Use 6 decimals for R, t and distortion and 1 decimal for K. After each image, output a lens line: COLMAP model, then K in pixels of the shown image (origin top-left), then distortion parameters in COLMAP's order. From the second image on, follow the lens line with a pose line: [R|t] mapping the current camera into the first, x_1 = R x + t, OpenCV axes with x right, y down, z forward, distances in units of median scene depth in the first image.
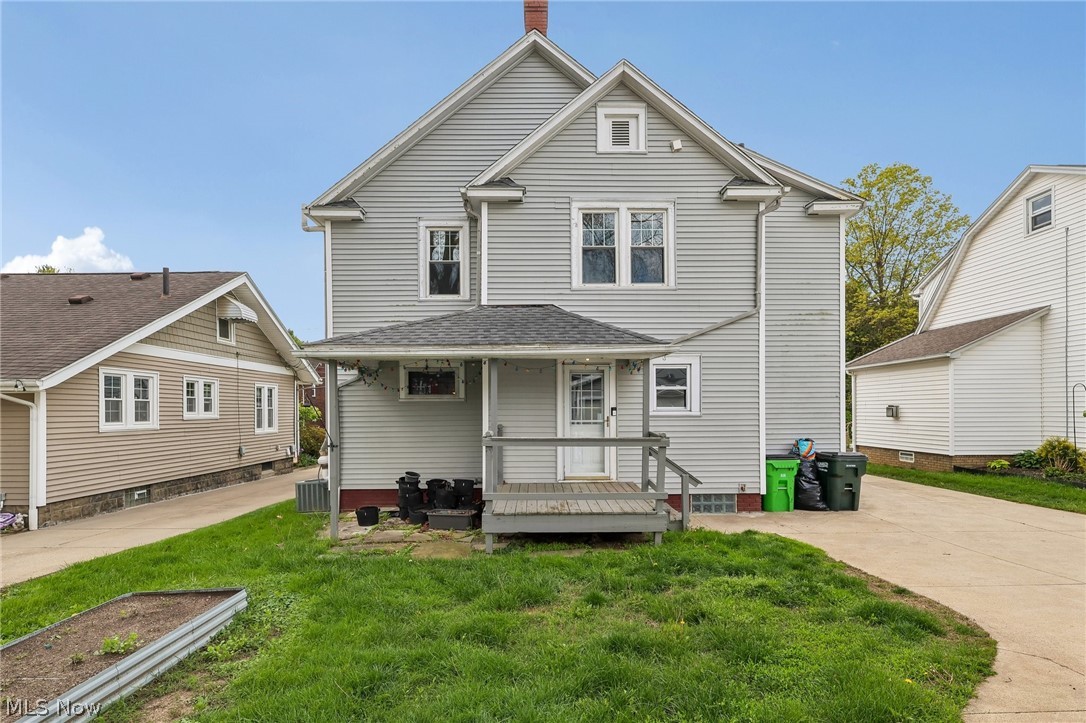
lens RADIAL K [[504.5, 0, 535.2], [0, 504.5, 412.1], [0, 0, 1]] dist [-0.003488, 0.002166]
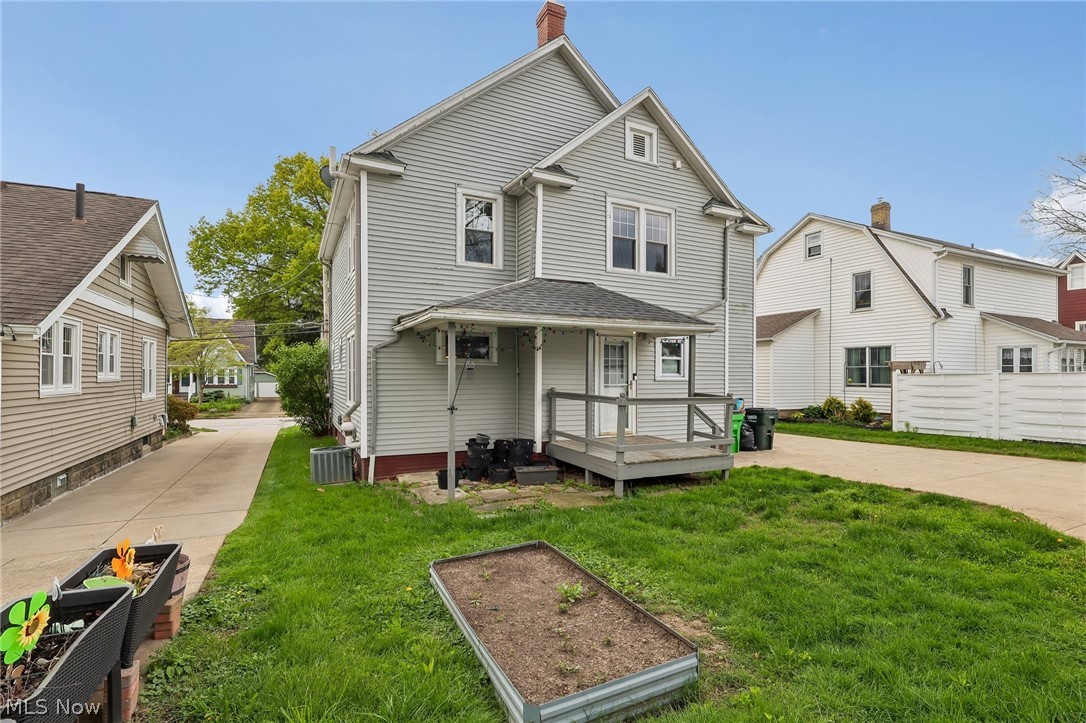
lens RADIAL K [[504.5, 0, 519.0], [0, 504.5, 374.2], [0, 0, 1]] dist [-0.003488, 0.002166]
pose [[0.906692, 0.011559, 0.421634, -0.593930], [-0.008520, 0.999922, -0.009090, 0.005943], [-0.421707, 0.004650, 0.906720, 0.032032]]
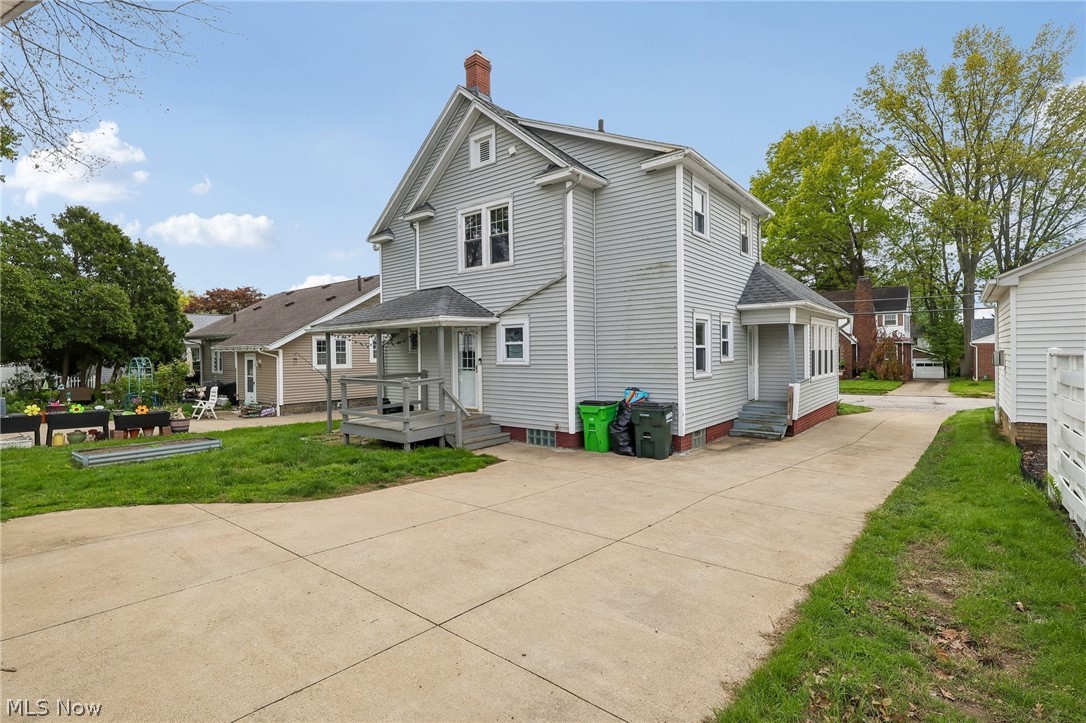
lens RADIAL K [[504.5, 0, 537.0], [0, 504.5, 359.0], [0, 0, 1]] dist [-0.003488, 0.002166]
pose [[0.777620, 0.003524, -0.628725, 1.113646], [0.006027, 0.999897, 0.013058, -0.024403], [0.628706, -0.013944, 0.777518, 0.049542]]
